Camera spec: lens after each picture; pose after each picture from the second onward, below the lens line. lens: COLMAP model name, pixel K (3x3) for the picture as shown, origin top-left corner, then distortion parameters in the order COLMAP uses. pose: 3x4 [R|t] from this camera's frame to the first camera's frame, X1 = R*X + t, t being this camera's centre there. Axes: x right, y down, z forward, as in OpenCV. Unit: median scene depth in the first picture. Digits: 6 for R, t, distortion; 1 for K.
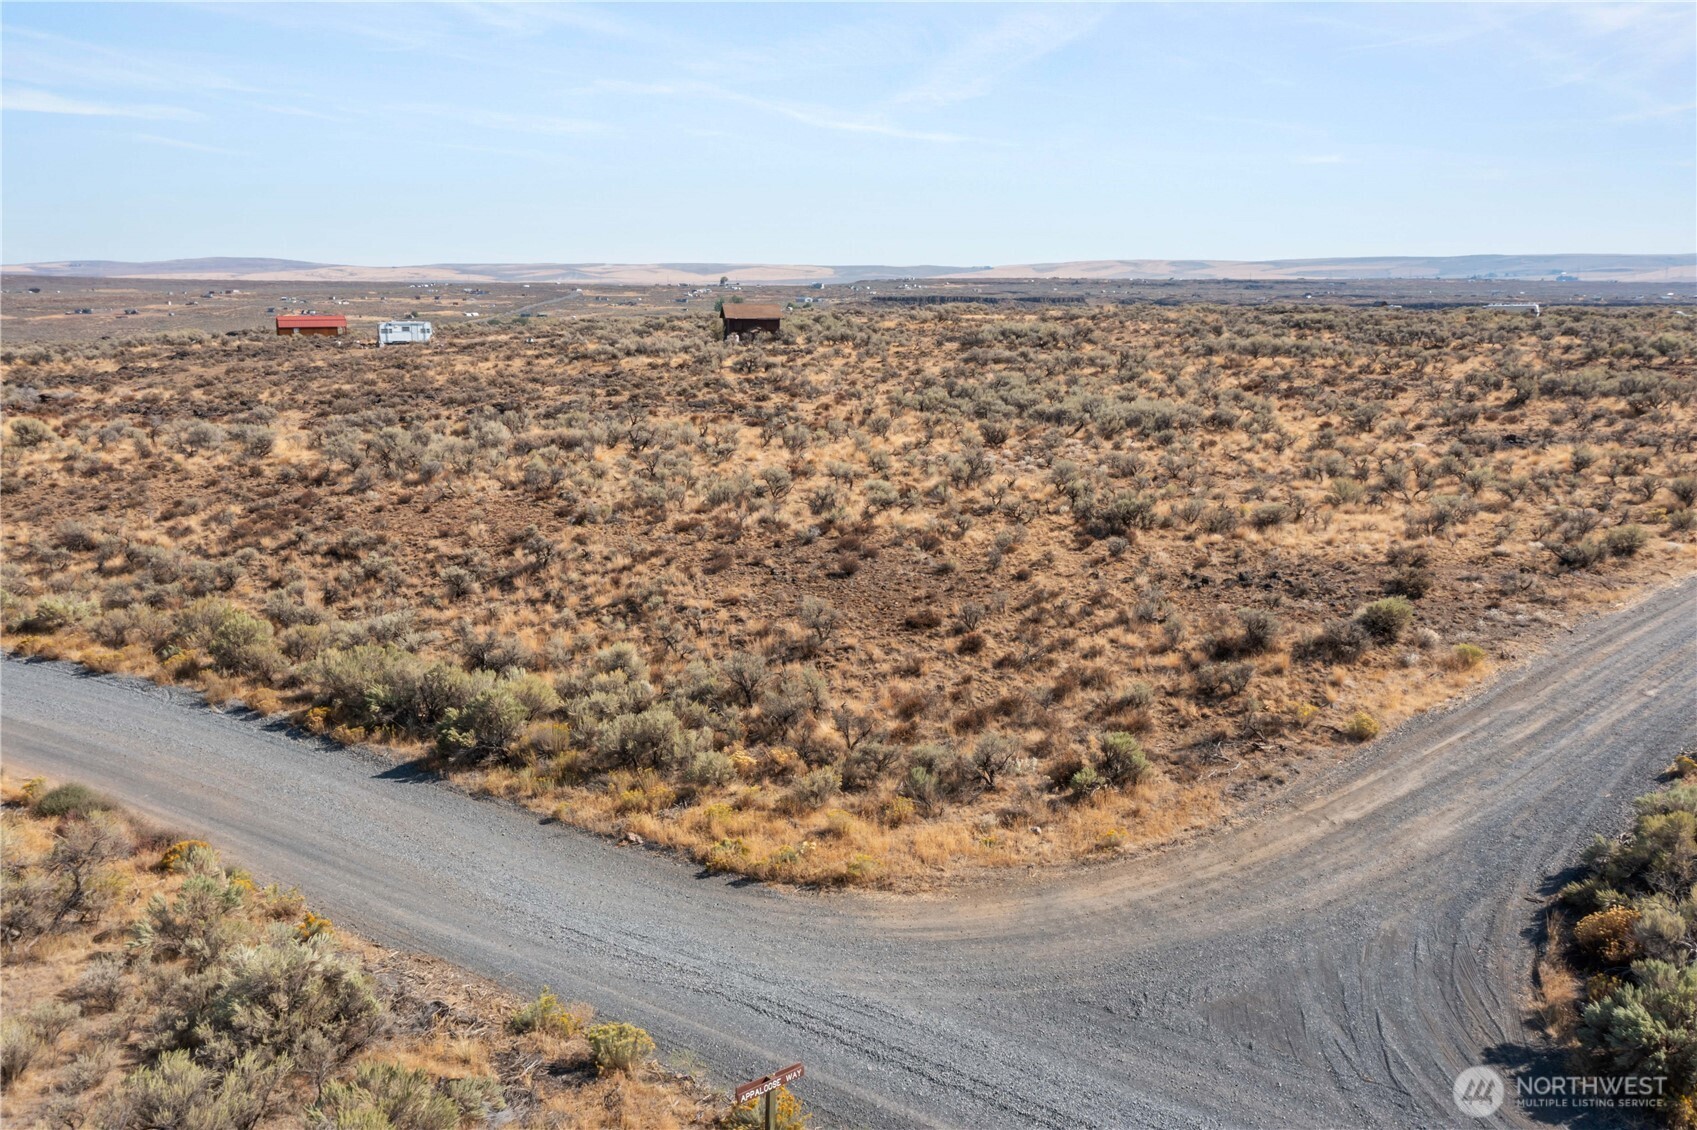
lens RADIAL K [[1300.0, 0, 848.5], [0, 1300.0, 565.0], [0, 0, 1]] dist [0.001717, 0.000382]
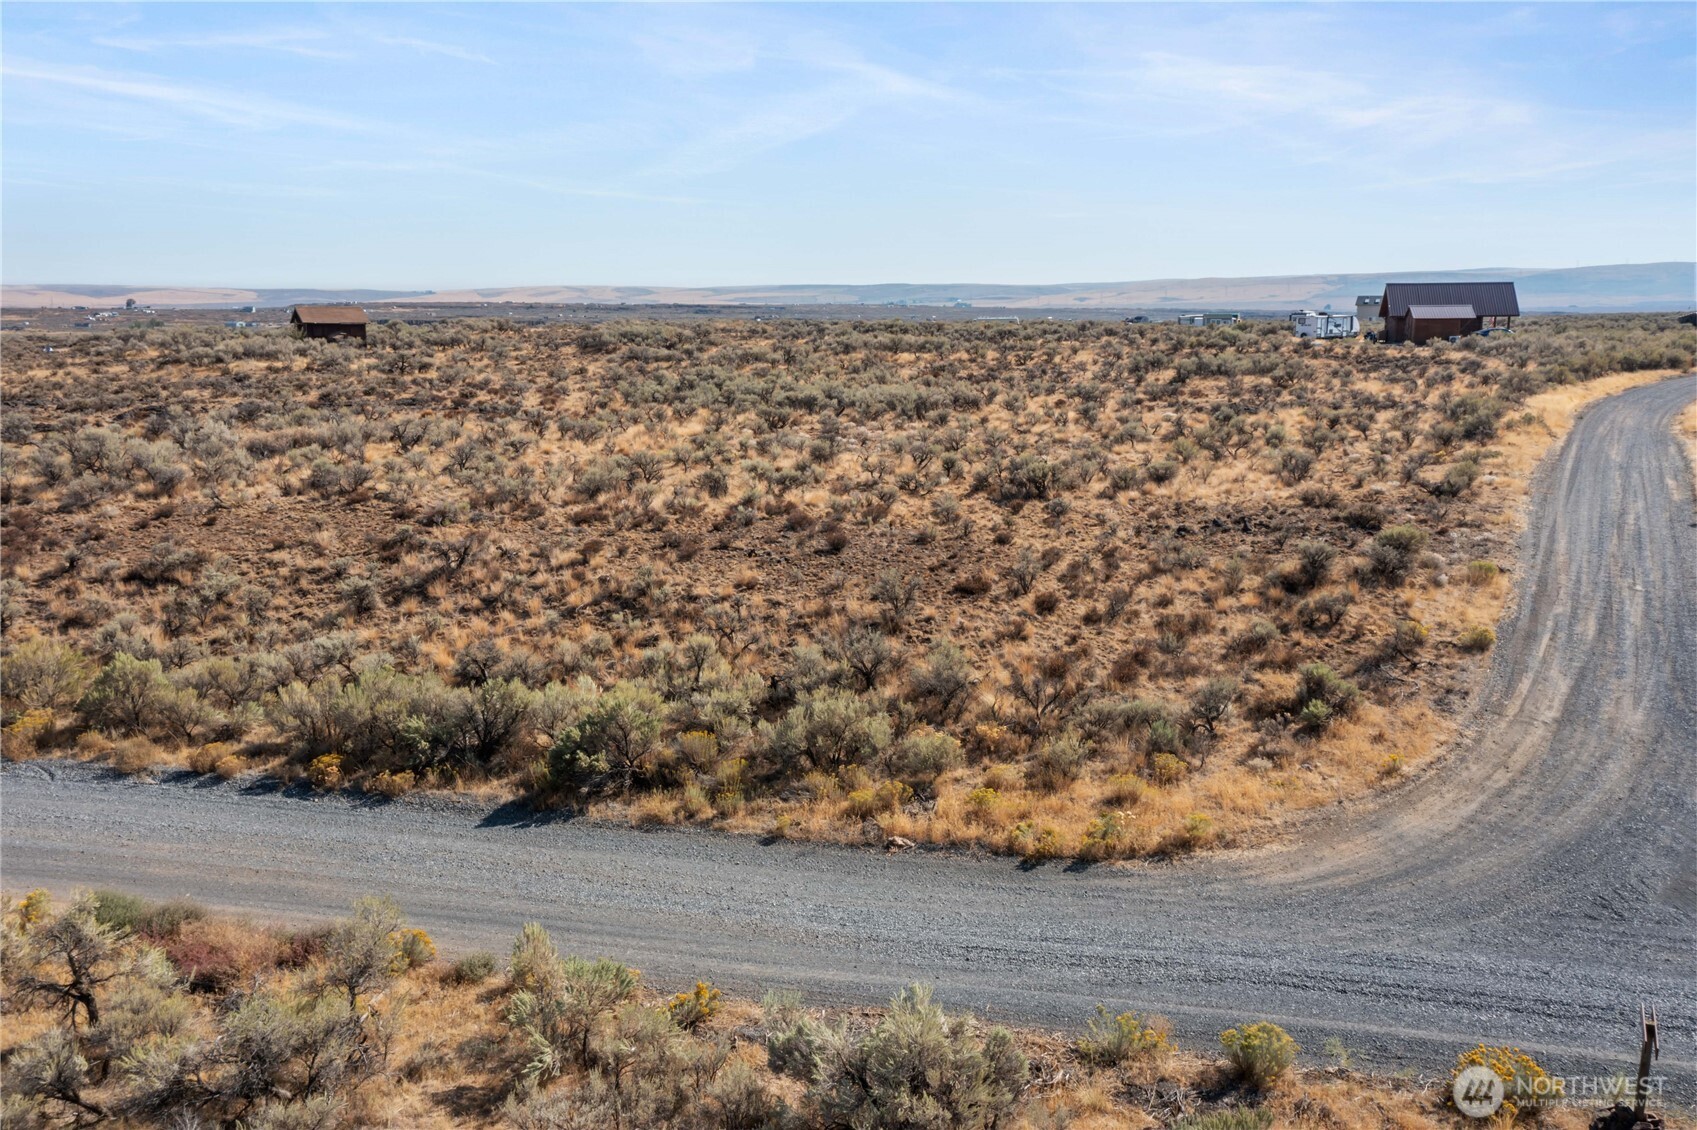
lens RADIAL K [[1300.0, 0, 848.5], [0, 1300.0, 565.0], [0, 0, 1]] dist [0.001717, 0.000382]
pose [[0.927580, -0.072526, 0.366519, -0.405859], [0.077890, 0.996962, 0.000154, 0.022825], [-0.365416, 0.028405, 0.930411, 0.180658]]
